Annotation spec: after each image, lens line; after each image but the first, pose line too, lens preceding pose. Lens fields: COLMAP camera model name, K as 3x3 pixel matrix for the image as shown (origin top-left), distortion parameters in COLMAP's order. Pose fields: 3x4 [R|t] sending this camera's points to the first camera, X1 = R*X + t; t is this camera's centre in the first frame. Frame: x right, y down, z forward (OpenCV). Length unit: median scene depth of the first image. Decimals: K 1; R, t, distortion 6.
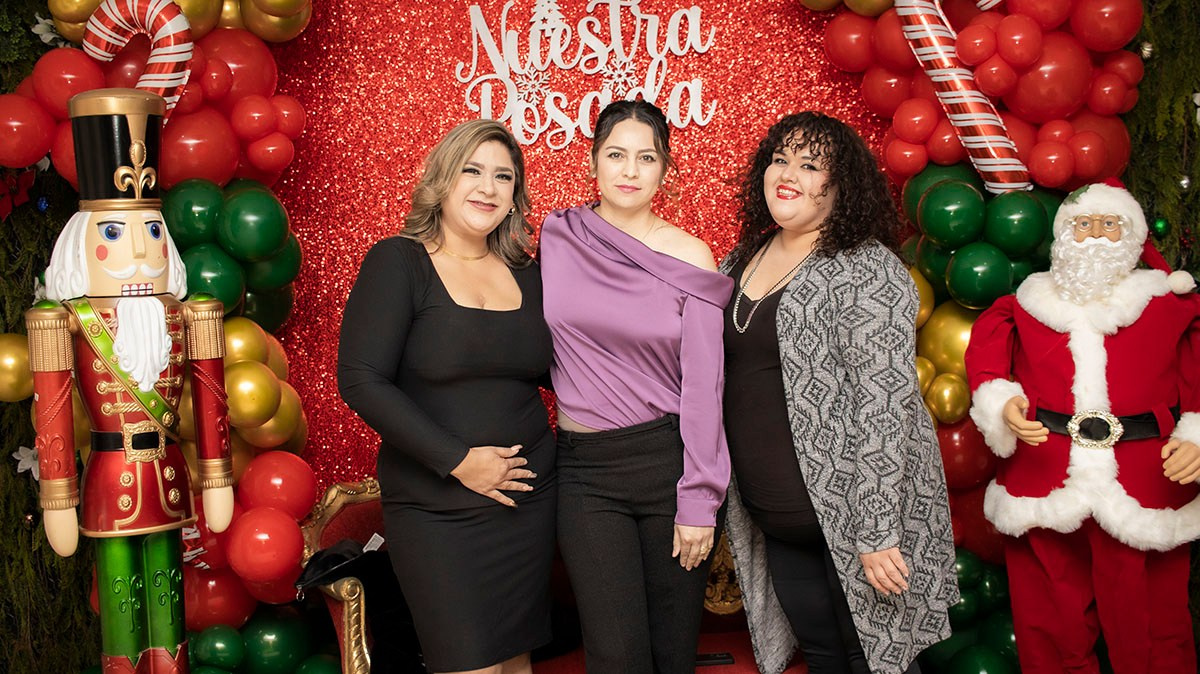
lens RADIAL K [[1354.6, 0, 602.1], [0, 1354.6, 310.0], [0, 0, 1]] dist [-0.129514, 0.118814]
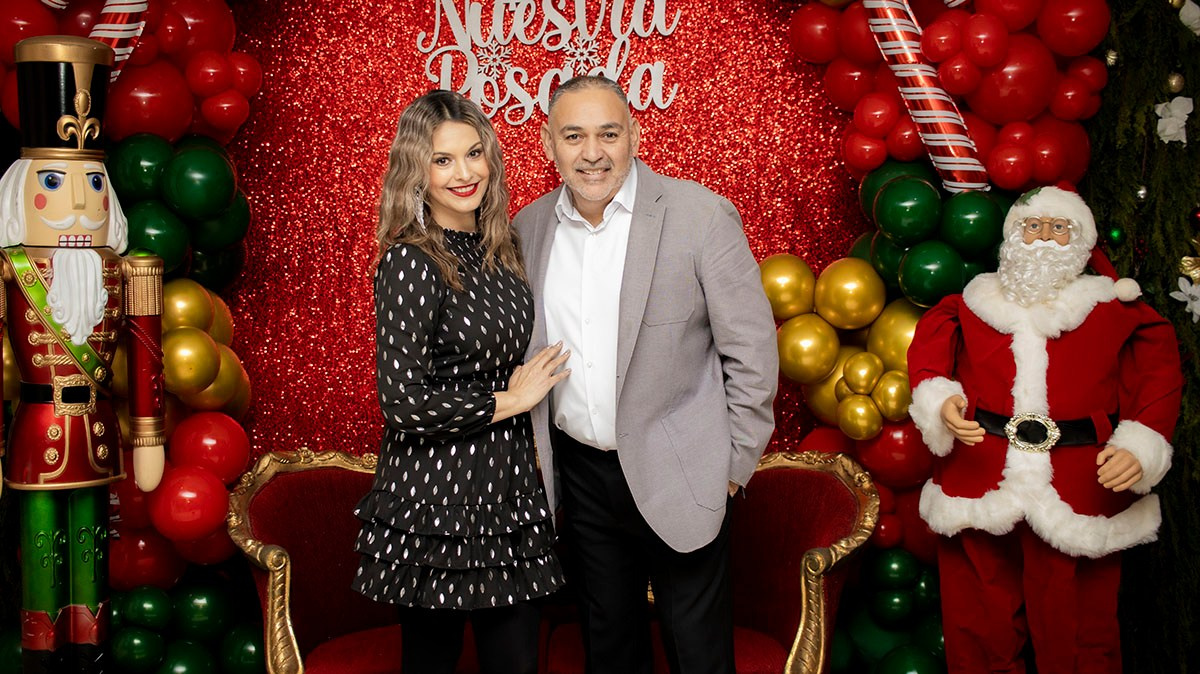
lens RADIAL K [[1354.6, 0, 602.1], [0, 1354.6, 310.0], [0, 0, 1]] dist [-0.129514, 0.118814]
pose [[0.998383, 0.052966, 0.020642, 0.020382], [-0.053144, 0.998553, 0.008166, 0.006115], [-0.020179, -0.009250, 0.999754, 0.008738]]
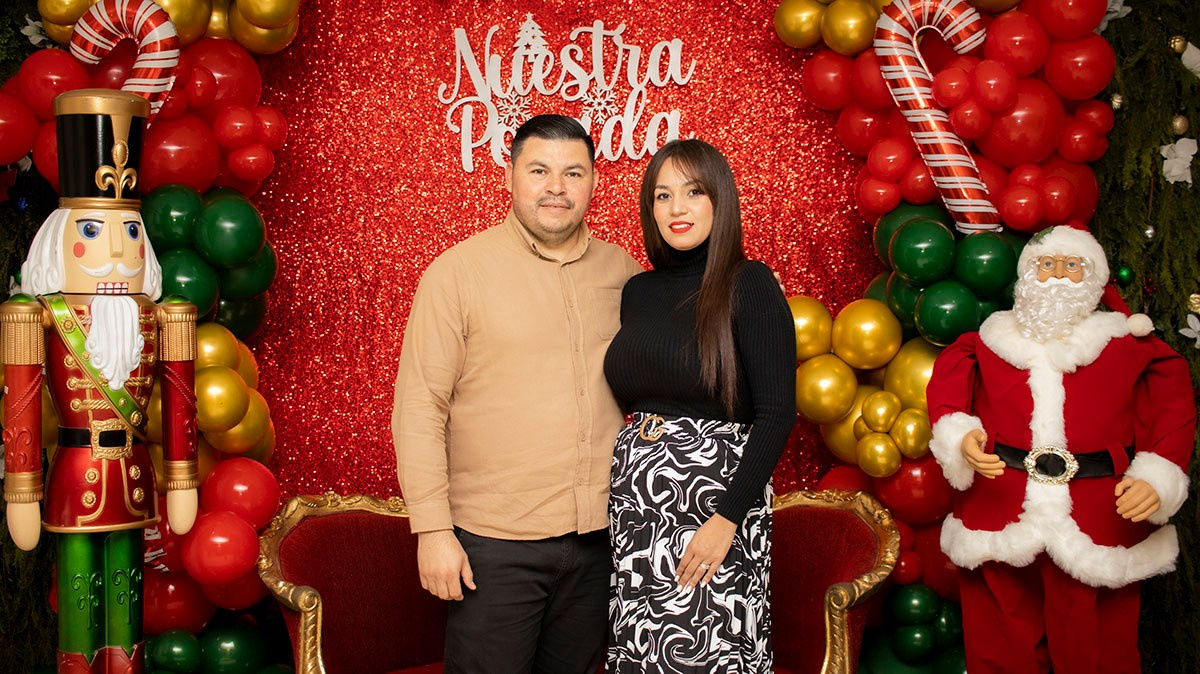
lens RADIAL K [[1354.6, 0, 602.1], [0, 1354.6, 310.0], [0, 0, 1]] dist [-0.129514, 0.118814]
pose [[0.998883, 0.043385, 0.018706, 0.003030], [-0.042798, 0.998612, -0.030705, 0.014525], [-0.020013, 0.029870, 0.999353, -0.012340]]
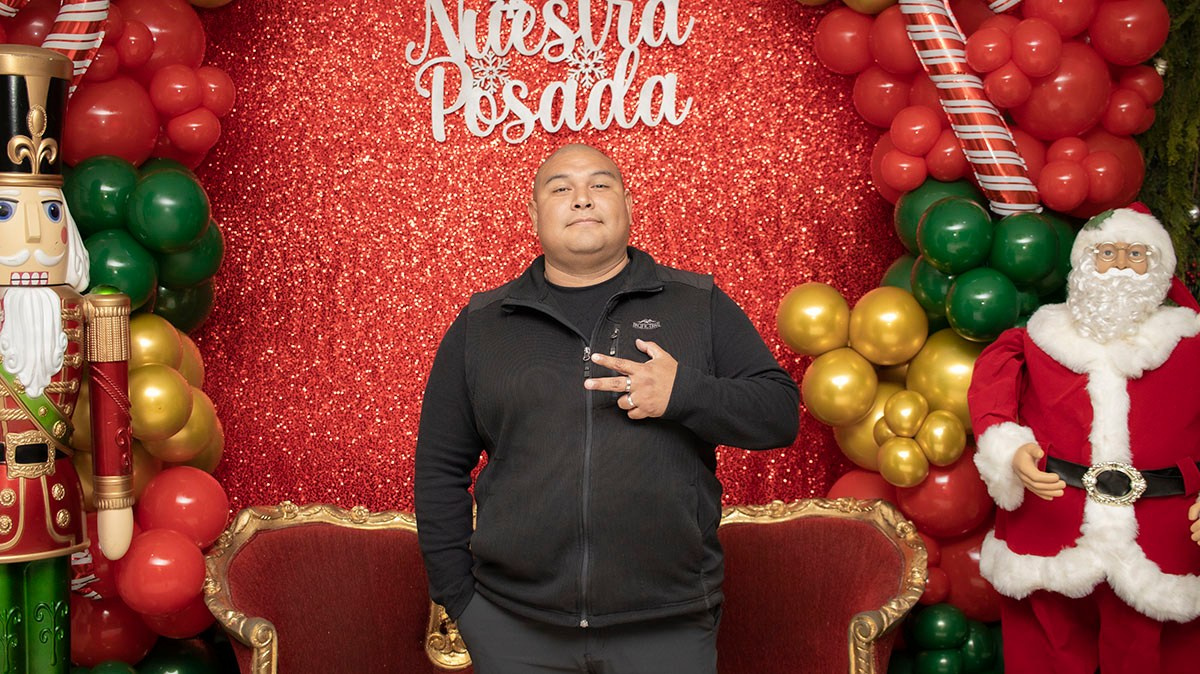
lens RADIAL K [[1354.6, 0, 602.1], [0, 1354.6, 310.0], [0, 0, 1]] dist [-0.129514, 0.118814]
pose [[0.997734, 0.043547, 0.051290, -0.018942], [-0.043338, 0.999047, -0.005181, -0.005958], [-0.051467, 0.002947, 0.998670, 0.109575]]
